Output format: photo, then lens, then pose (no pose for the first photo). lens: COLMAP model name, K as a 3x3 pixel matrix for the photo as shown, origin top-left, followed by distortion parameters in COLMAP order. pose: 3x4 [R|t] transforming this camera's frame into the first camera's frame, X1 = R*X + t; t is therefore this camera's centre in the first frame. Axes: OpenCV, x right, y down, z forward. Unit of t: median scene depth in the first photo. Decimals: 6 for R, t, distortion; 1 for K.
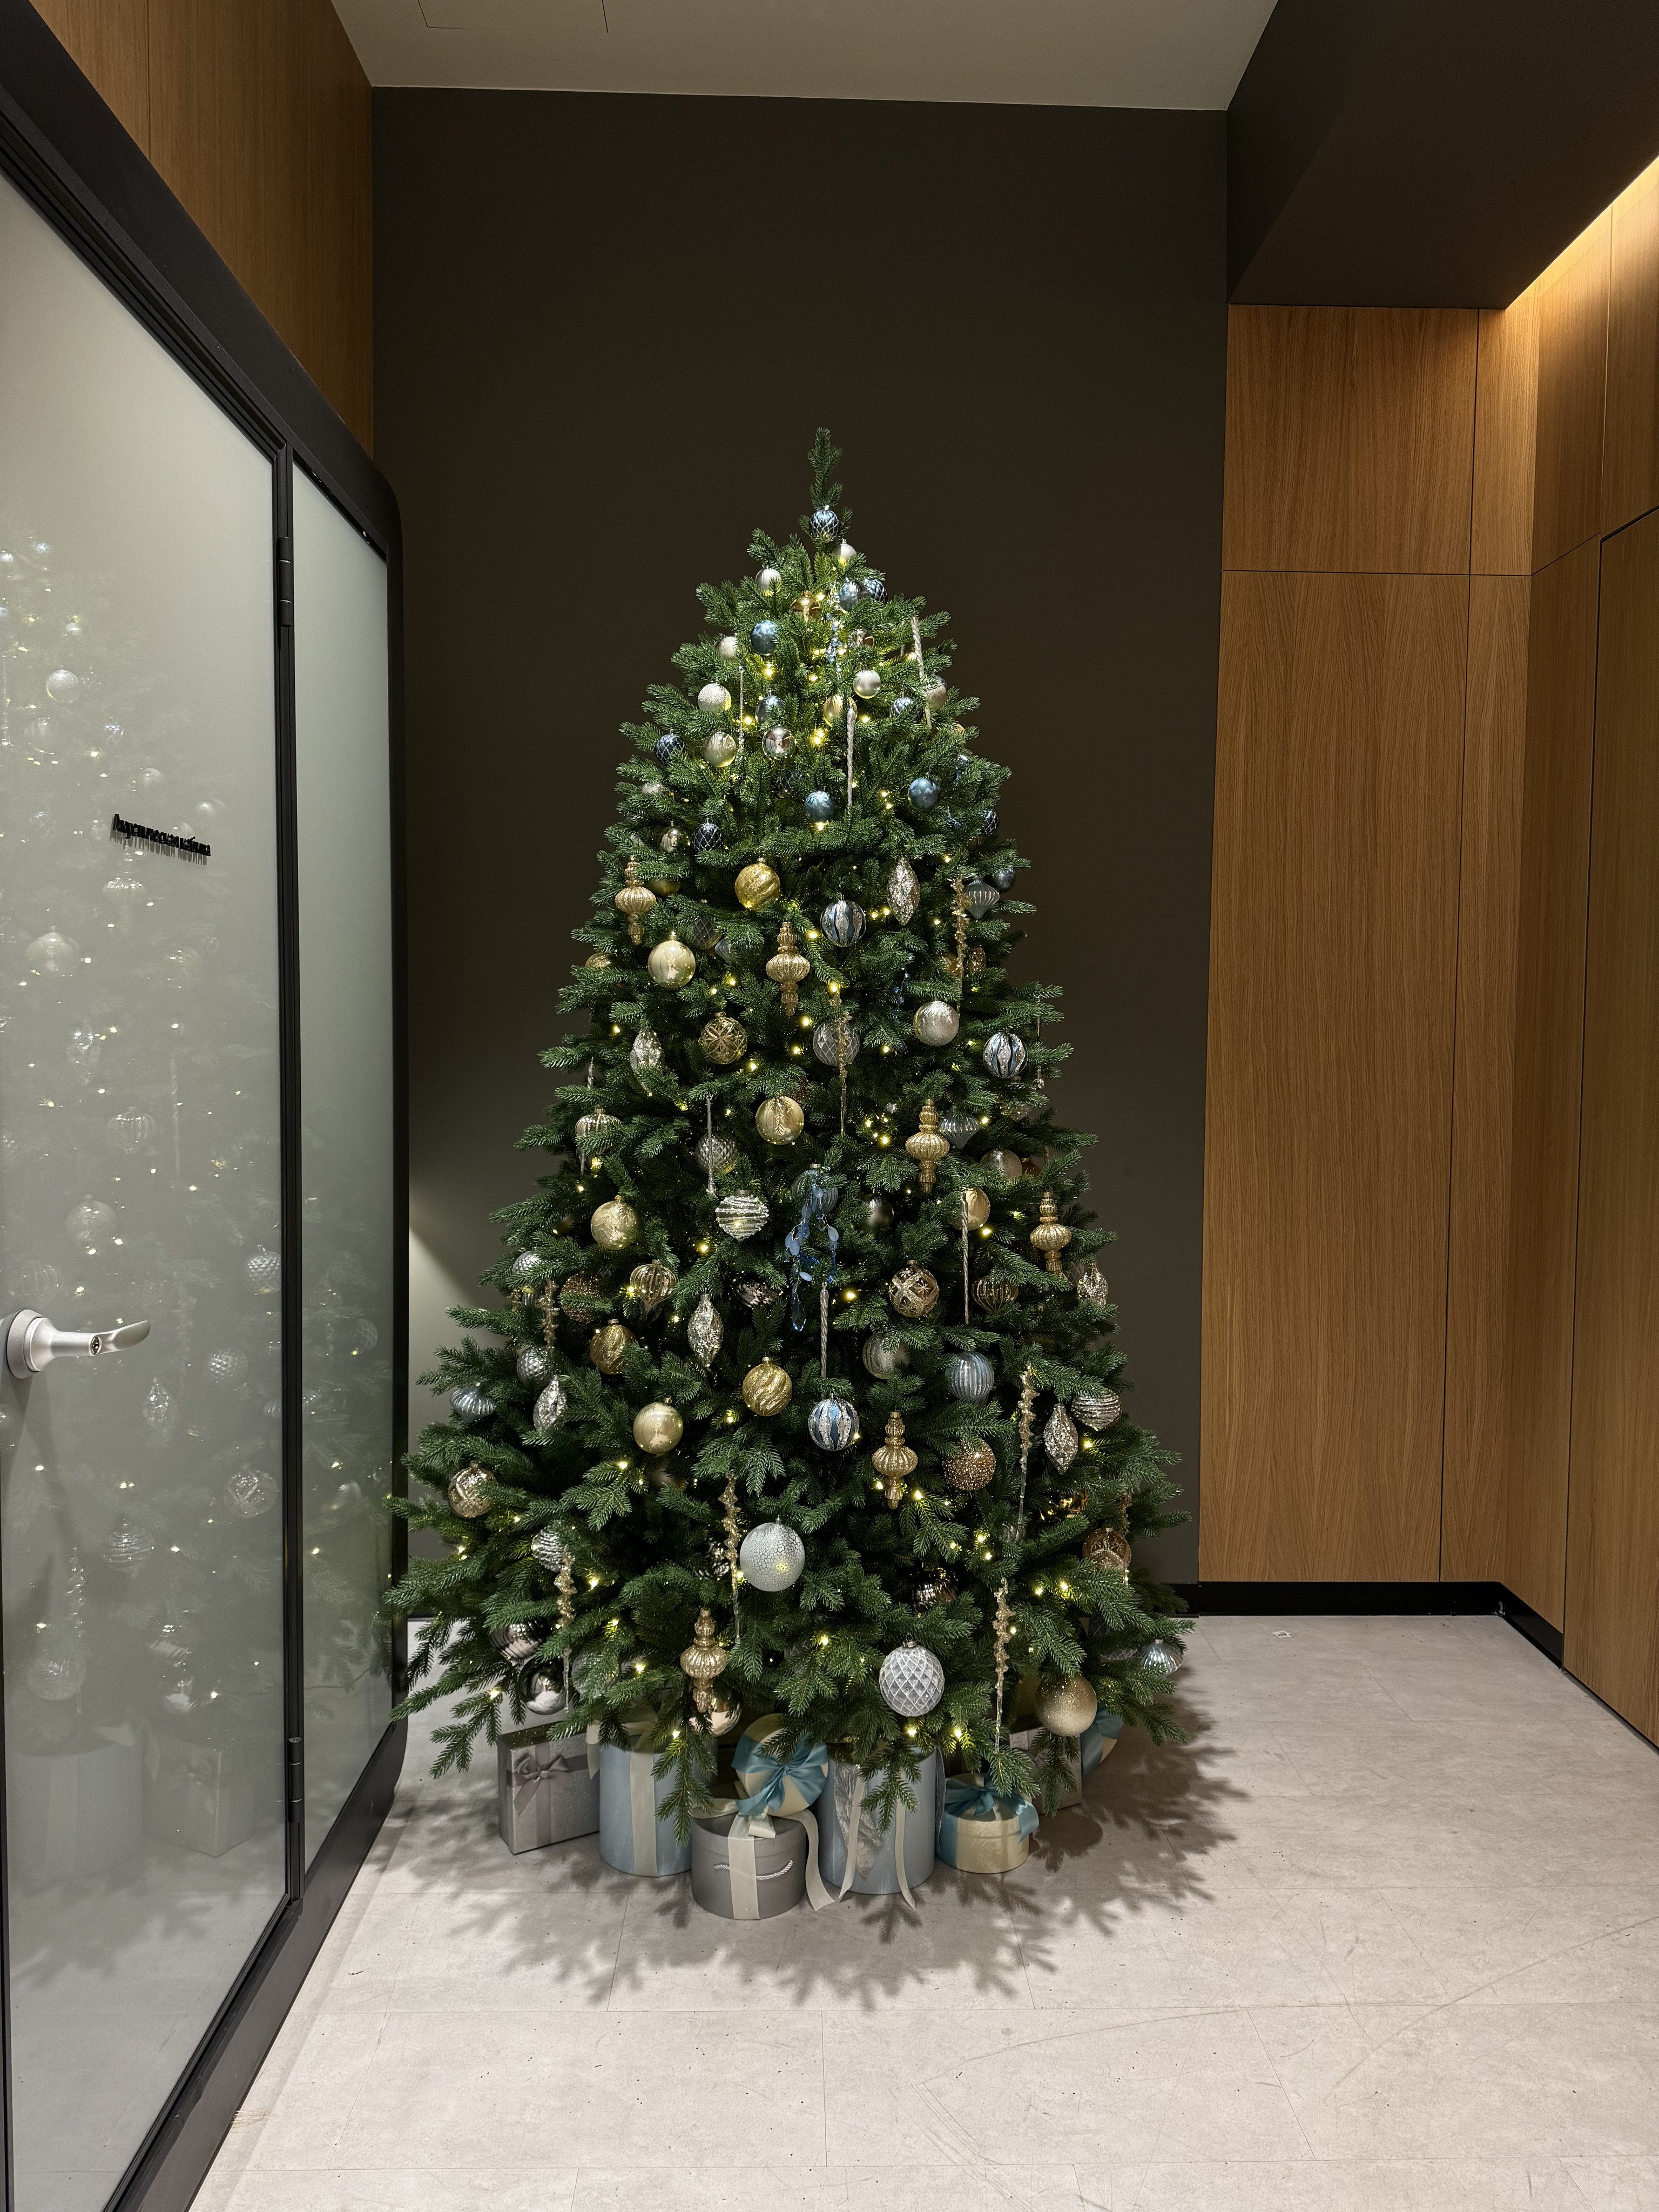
lens RADIAL K [[1559.1, 0, 839.4], [0, 1559.1, 1100.7], [0, 0, 1]] dist [0.116031, -0.174391]
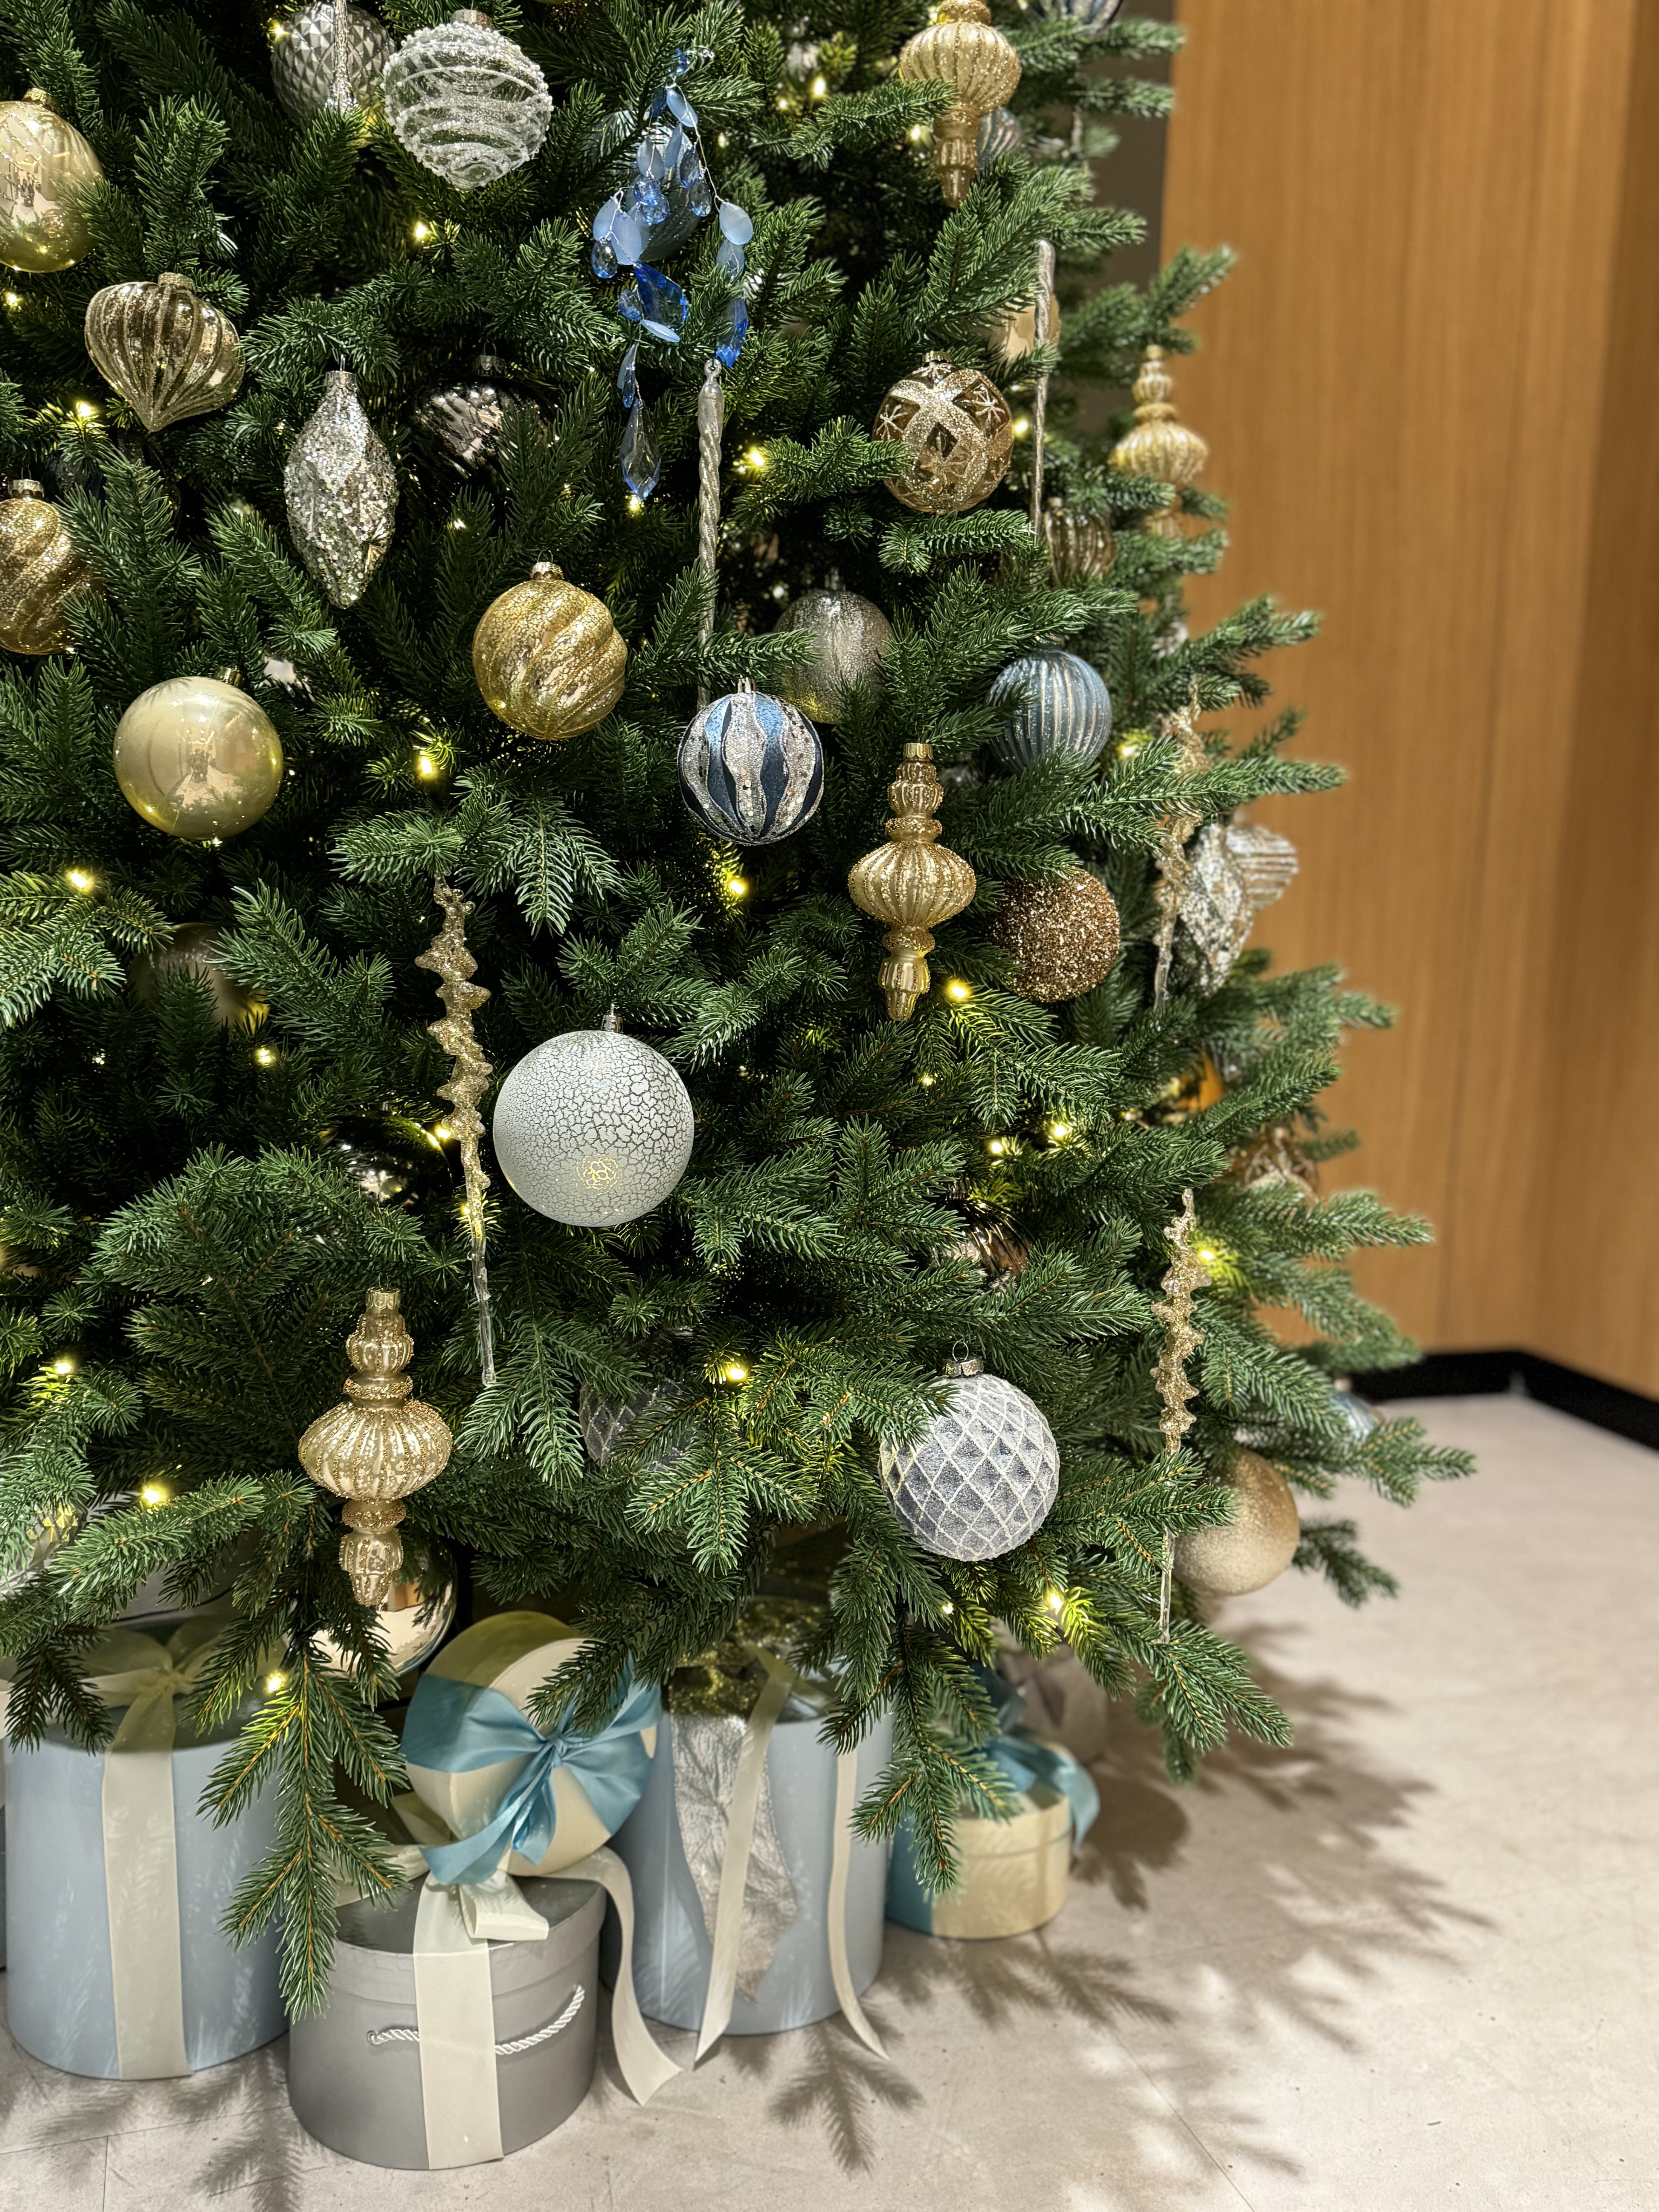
lens RADIAL K [[1813.1, 0, 834.8], [0, 1813.1, 1108.0], [0, 0, 1]] dist [0.101995, -0.142402]
pose [[0.952908, -0.005921, 0.303201, -0.100017], [-0.015504, 0.997551, 0.068204, 0.236458], [-0.302863, -0.069693, 0.950483, 0.569669]]
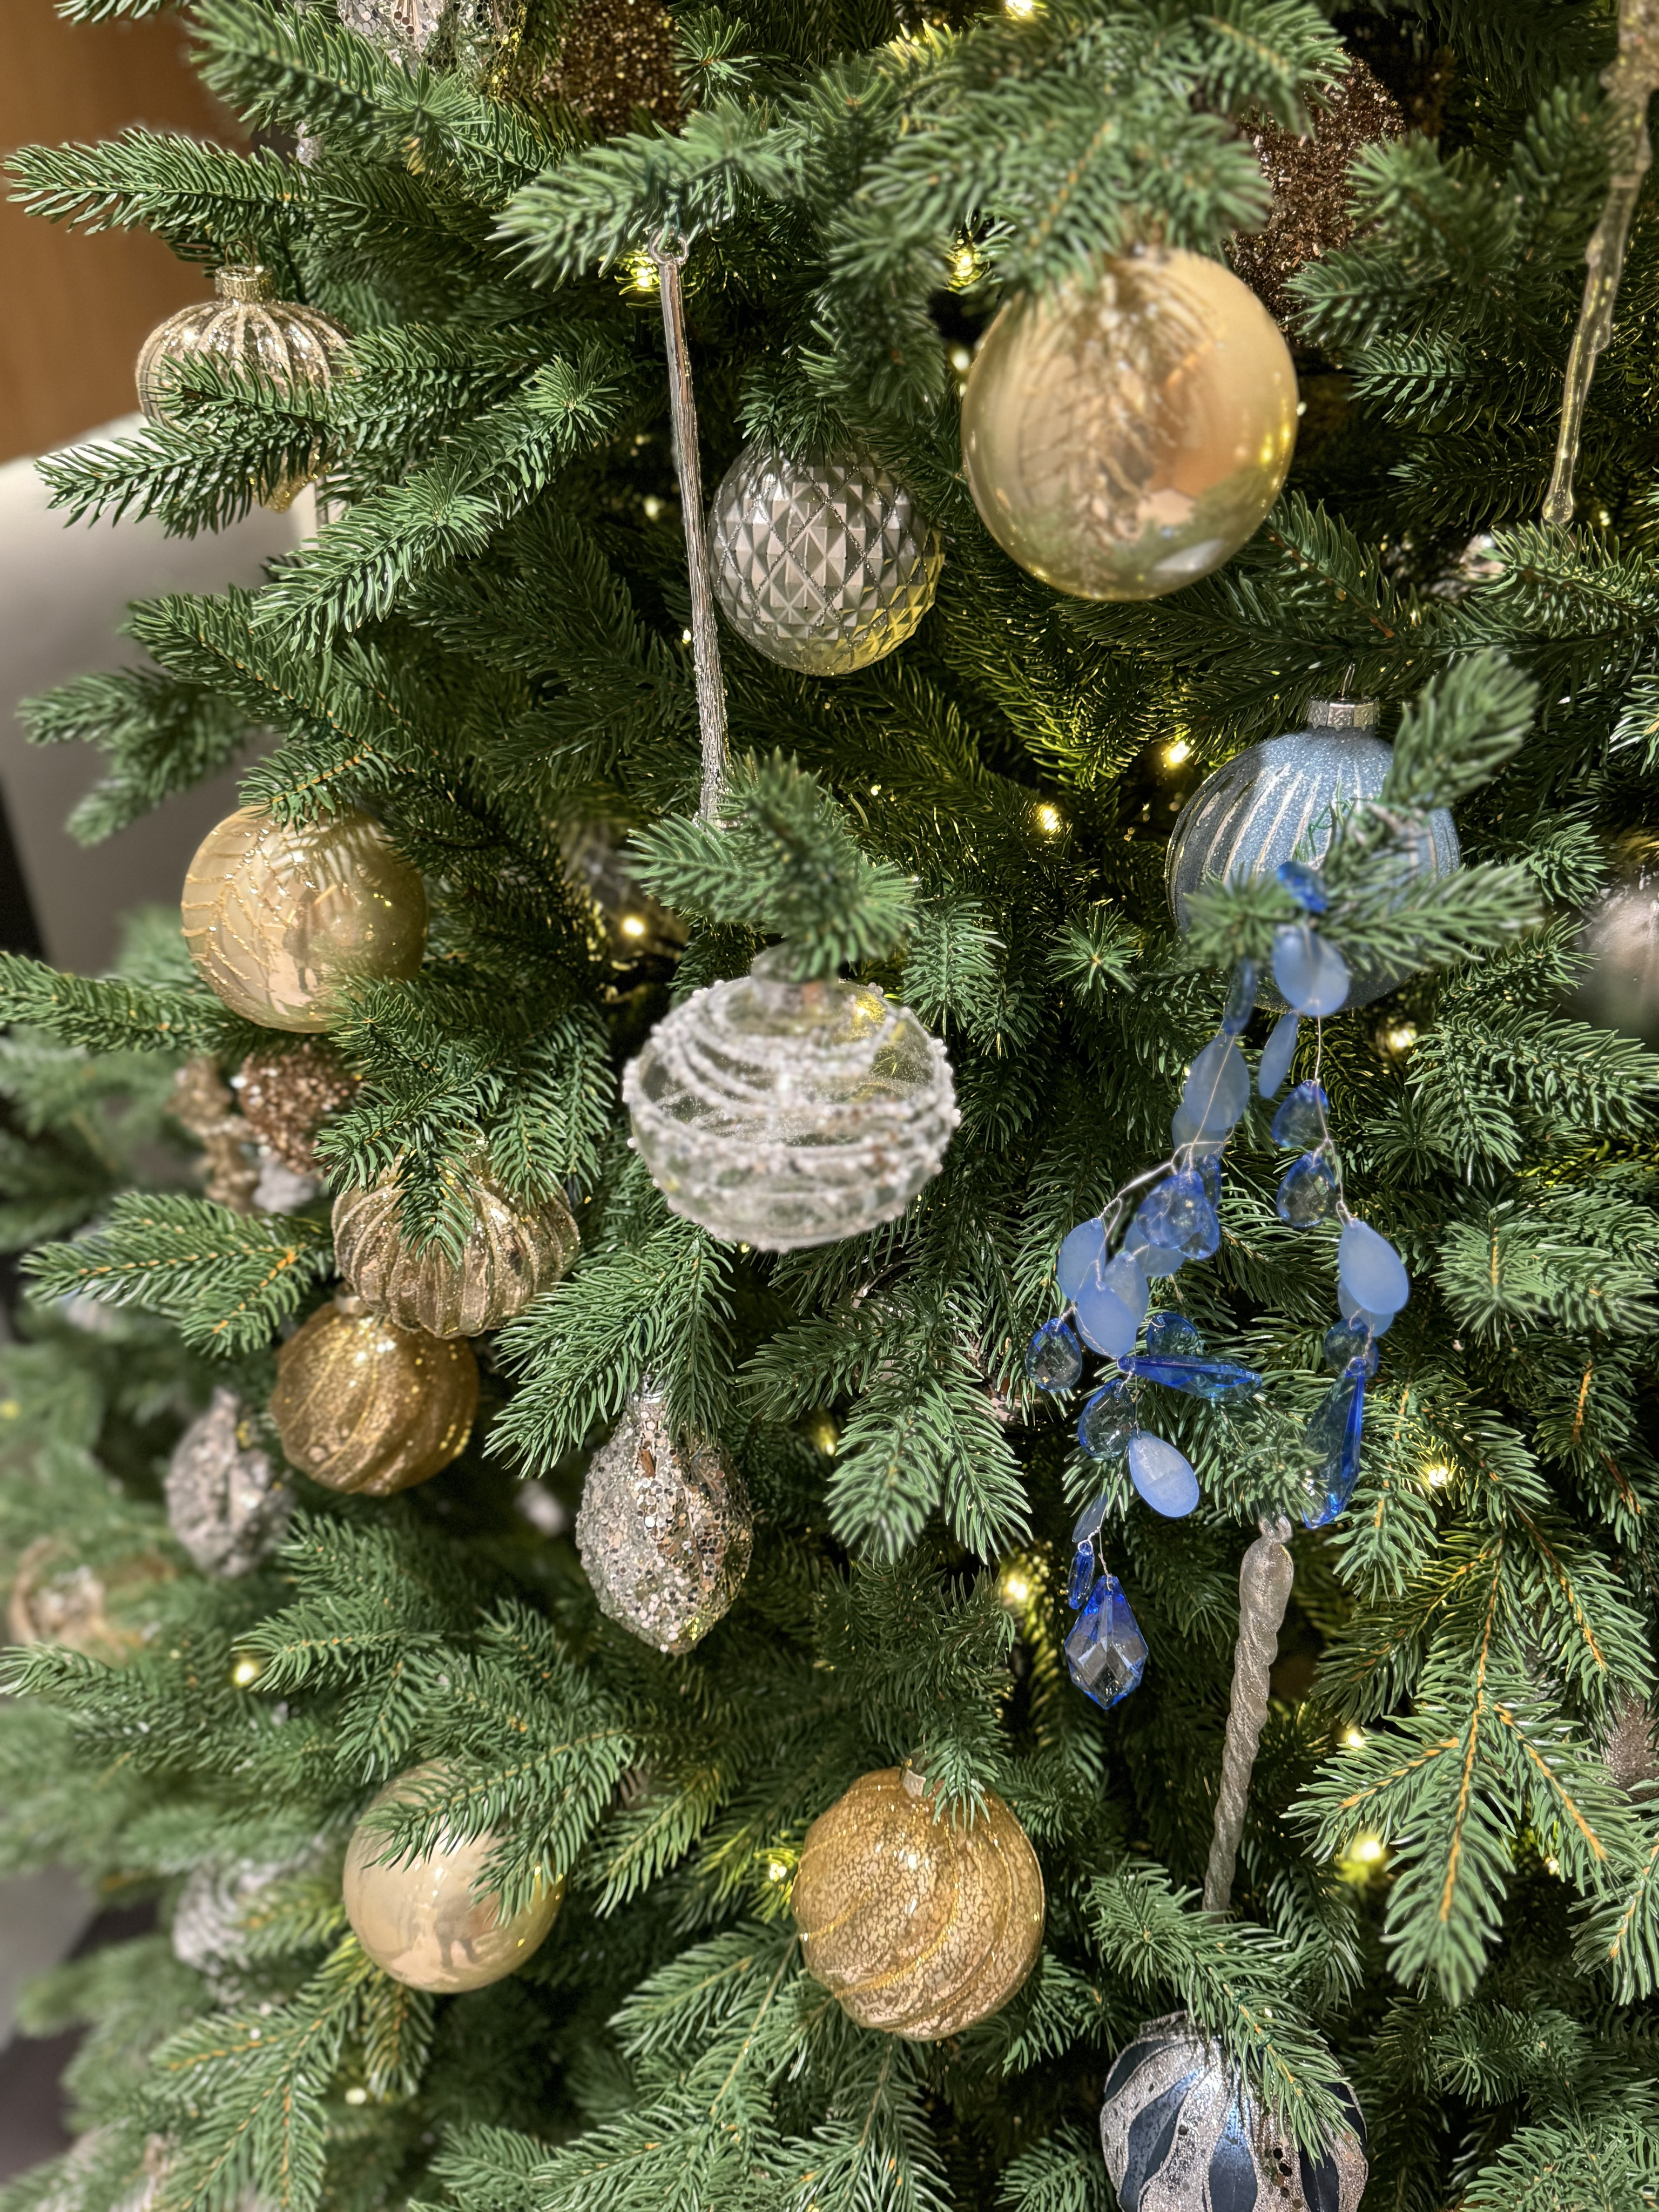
lens RADIAL K [[1816.5, 0, 829.8], [0, 1816.5, 1105.3], [0, 0, 1]] dist [0.071659, -0.090647]
pose [[0.953777, 0.147110, -0.262047, -0.009696], [0.001940, 0.868957, 0.494883, -0.017110], [0.300509, -0.472516, 0.828506, 0.799050]]
